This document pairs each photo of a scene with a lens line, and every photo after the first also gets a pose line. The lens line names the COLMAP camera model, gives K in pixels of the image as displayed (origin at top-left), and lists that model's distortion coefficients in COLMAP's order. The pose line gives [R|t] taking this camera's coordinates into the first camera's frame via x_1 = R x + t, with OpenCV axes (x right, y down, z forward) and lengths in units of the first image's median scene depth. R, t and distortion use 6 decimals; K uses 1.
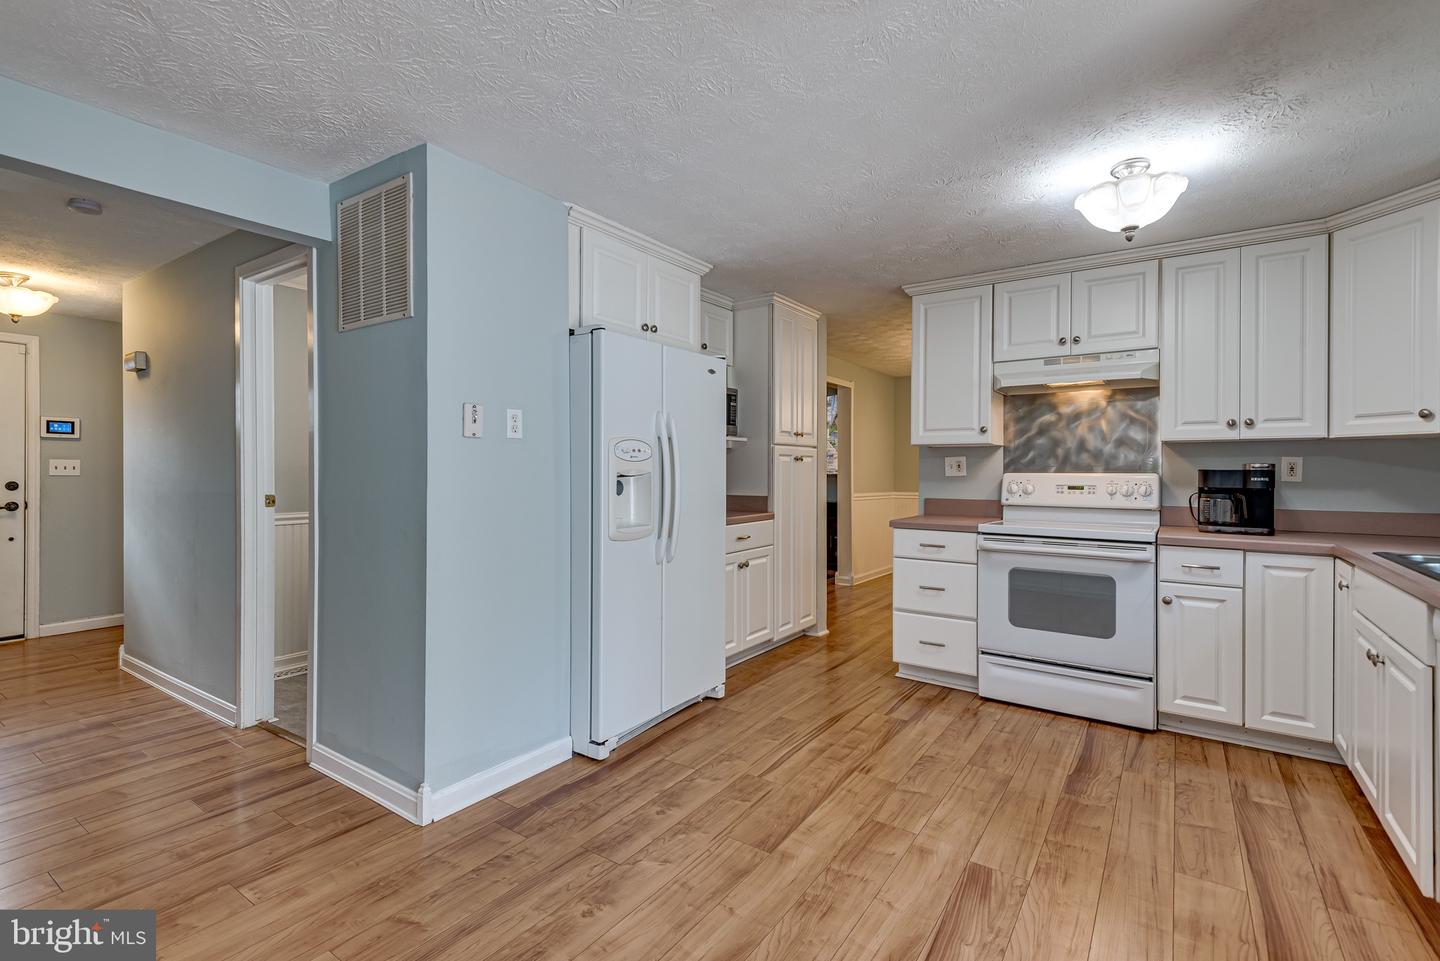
lens RADIAL K [[672.7, 0, 713.1], [0, 672.7, 473.3], [0, 0, 1]] dist [0.013536, -0.013546]
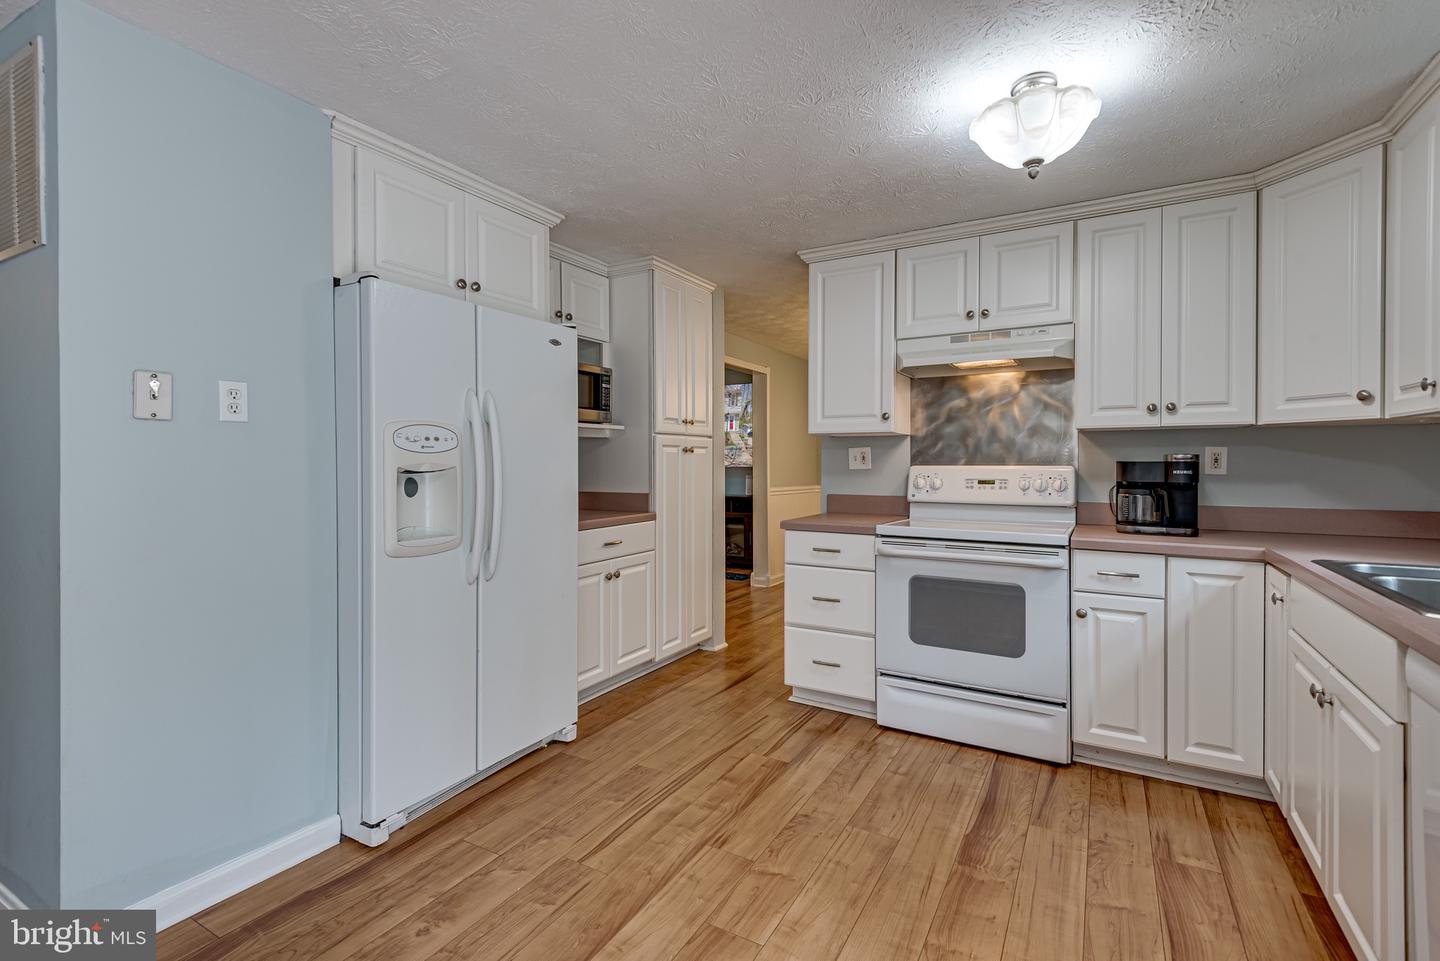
lens RADIAL K [[669.6, 0, 731.6], [0, 669.6, 469.3], [0, 0, 1]] dist [0.024578, -0.020982]
pose [[0.995333, -0.004170, 0.096406, 0.148655], [0.003648, 0.999978, 0.005593, -0.002002], [-0.096427, -0.005215, 0.995326, 0.191857]]
